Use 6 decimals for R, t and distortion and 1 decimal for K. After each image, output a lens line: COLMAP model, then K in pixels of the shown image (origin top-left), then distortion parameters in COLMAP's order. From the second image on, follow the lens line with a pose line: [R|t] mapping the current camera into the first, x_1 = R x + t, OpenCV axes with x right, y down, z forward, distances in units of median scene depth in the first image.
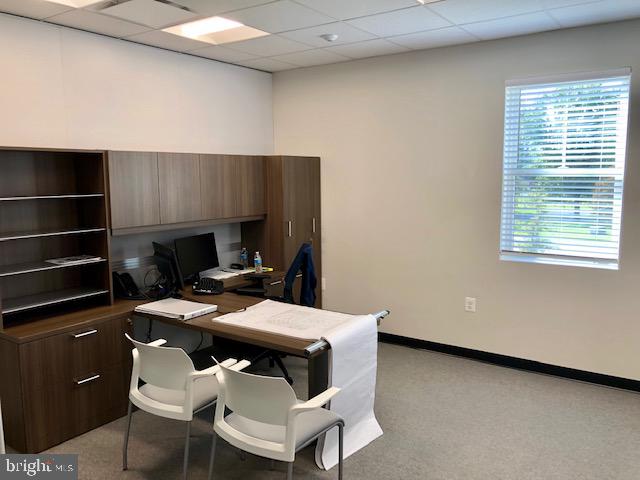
lens RADIAL K [[527.1, 0, 319.2], [0, 527.1, 244.6], [0, 0, 1]] dist [0.026773, -0.023089]
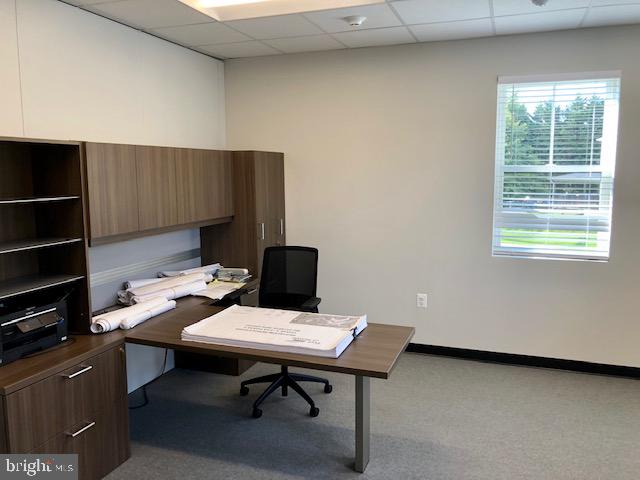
lens RADIAL K [[527.1, 0, 319.9], [0, 527.1, 234.9], [0, 0, 1]] dist [0.026773, -0.023089]
pose [[0.967147, -0.032631, 0.252117, -0.246378], [0.036545, 0.999273, -0.010855, -0.012820], [-0.251579, 0.019712, 0.967636, 0.119462]]
